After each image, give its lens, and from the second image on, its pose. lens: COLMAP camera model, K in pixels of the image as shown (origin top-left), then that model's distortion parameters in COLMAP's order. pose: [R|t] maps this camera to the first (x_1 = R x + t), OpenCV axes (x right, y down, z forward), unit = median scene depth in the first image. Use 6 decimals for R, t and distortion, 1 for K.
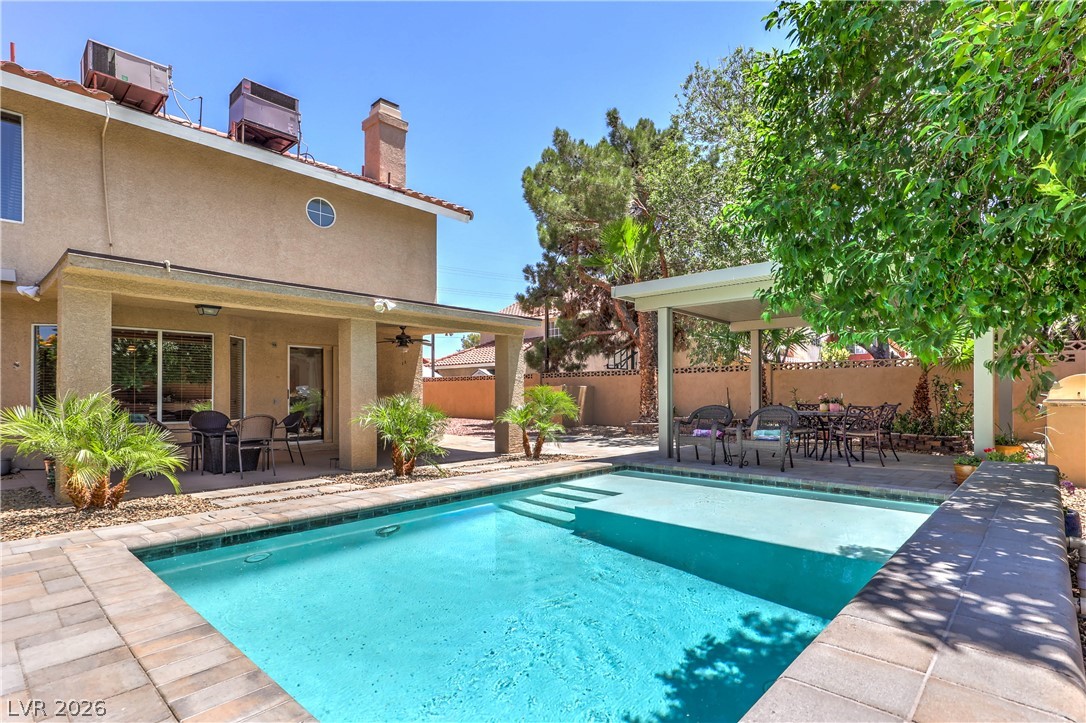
lens RADIAL K [[542.8, 0, 549.1], [0, 542.8, 396.1], [0, 0, 1]] dist [0.001384, -0.000809]
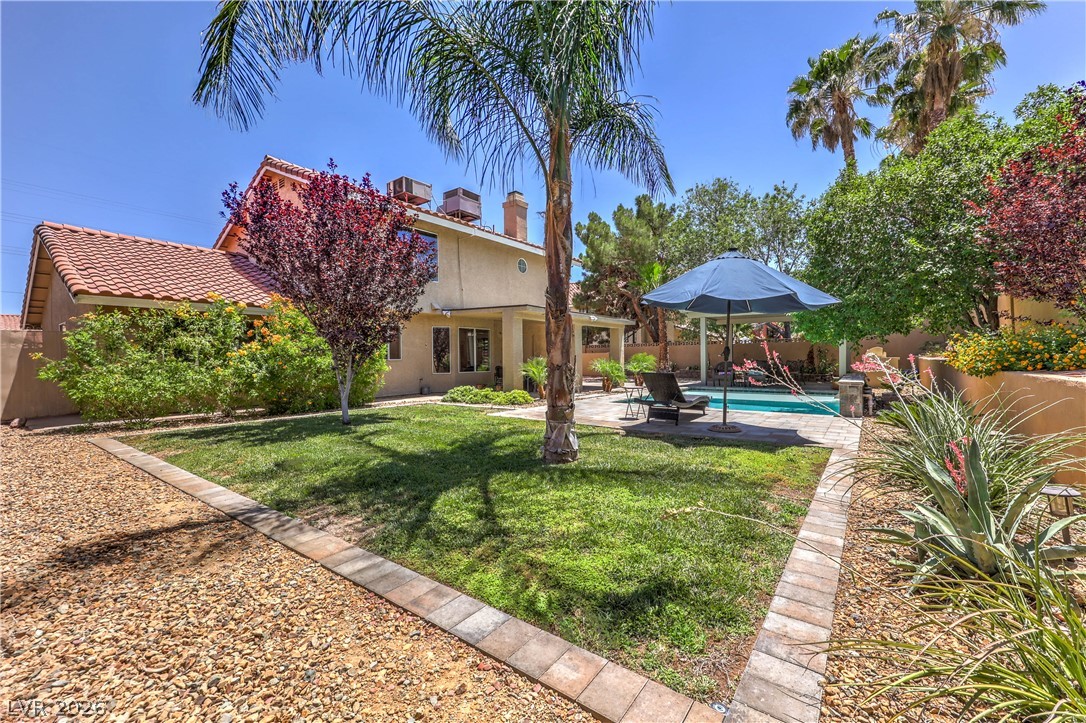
lens RADIAL K [[446.4, 0, 540.8], [0, 446.4, 358.9], [0, 0, 1]] dist [0.005694, -0.000316]
pose [[0.995769, -0.008664, 0.091482, -0.403806], [0.009069, 0.999951, -0.004009, 0.005072], [-0.091442, 0.004821, 0.995799, -0.494824]]
